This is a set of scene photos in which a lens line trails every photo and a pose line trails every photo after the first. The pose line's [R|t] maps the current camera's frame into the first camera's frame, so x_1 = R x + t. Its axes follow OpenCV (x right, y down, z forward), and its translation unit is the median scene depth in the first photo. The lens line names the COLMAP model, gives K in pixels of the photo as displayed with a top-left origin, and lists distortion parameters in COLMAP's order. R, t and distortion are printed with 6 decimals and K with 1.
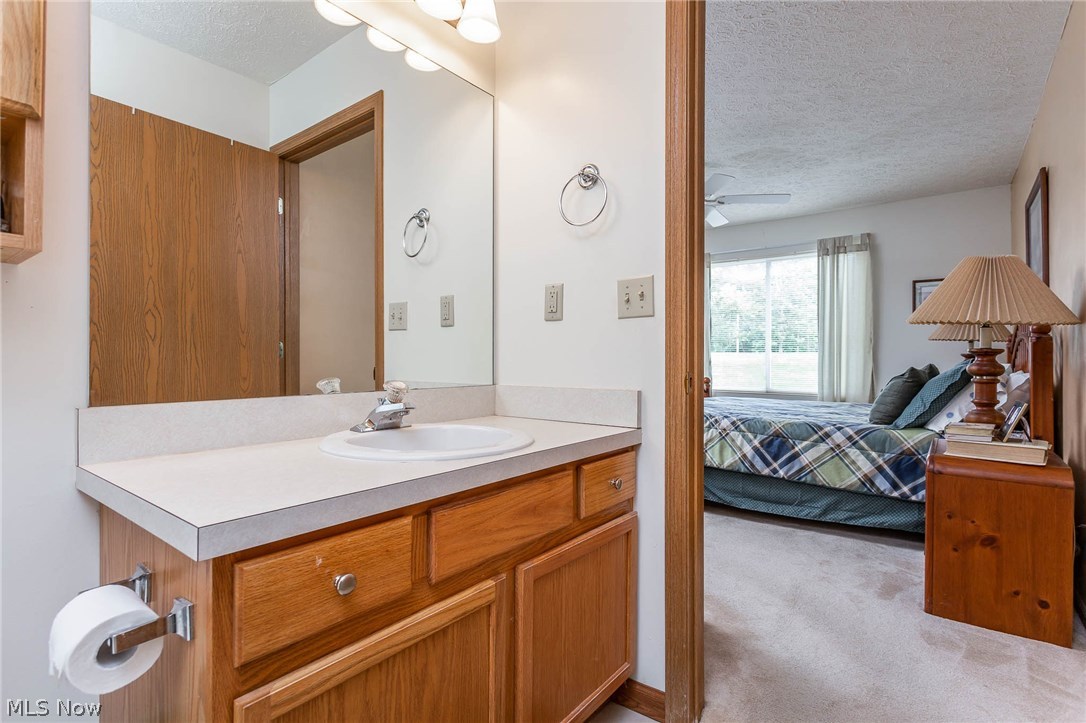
lens RADIAL K [[529.3, 0, 553.4], [0, 529.3, 358.7], [0, 0, 1]] dist [0.000440, 0.001117]
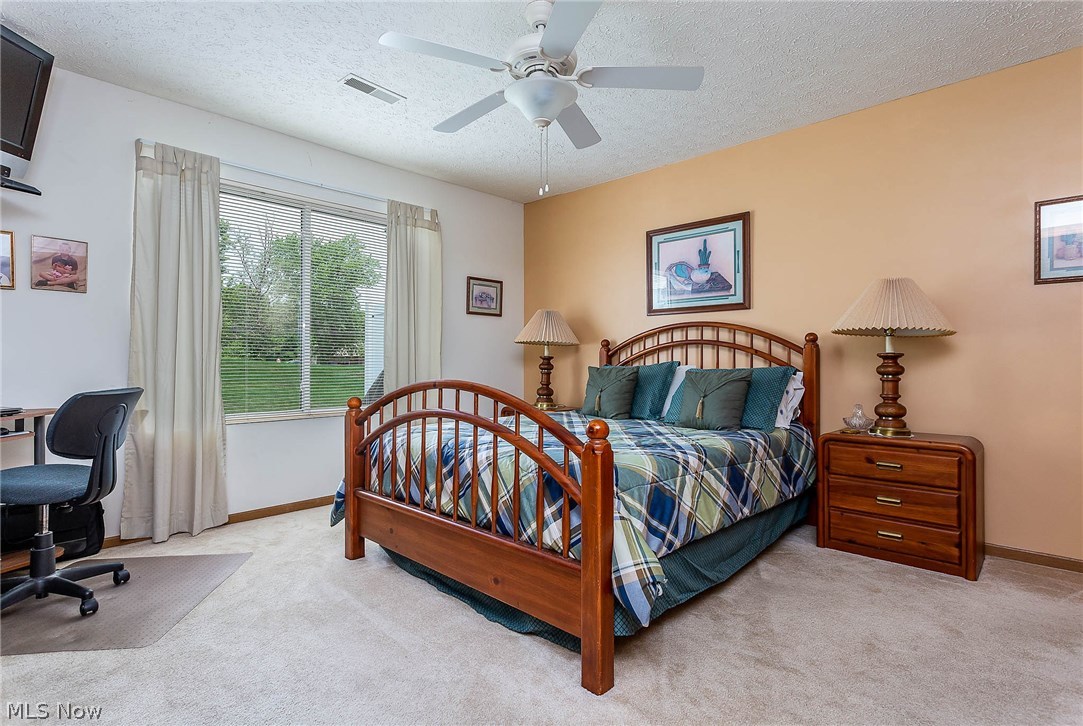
lens RADIAL K [[538.0, 0, 545.7], [0, 538.0, 365.3], [0, 0, 1]] dist [-0.001119, 0.000049]
pose [[0.114905, -0.011172, 0.993314, -0.353533], [0.002627, 0.999937, 0.010942, -0.004378], [-0.993373, 0.001352, 0.114927, 1.125204]]
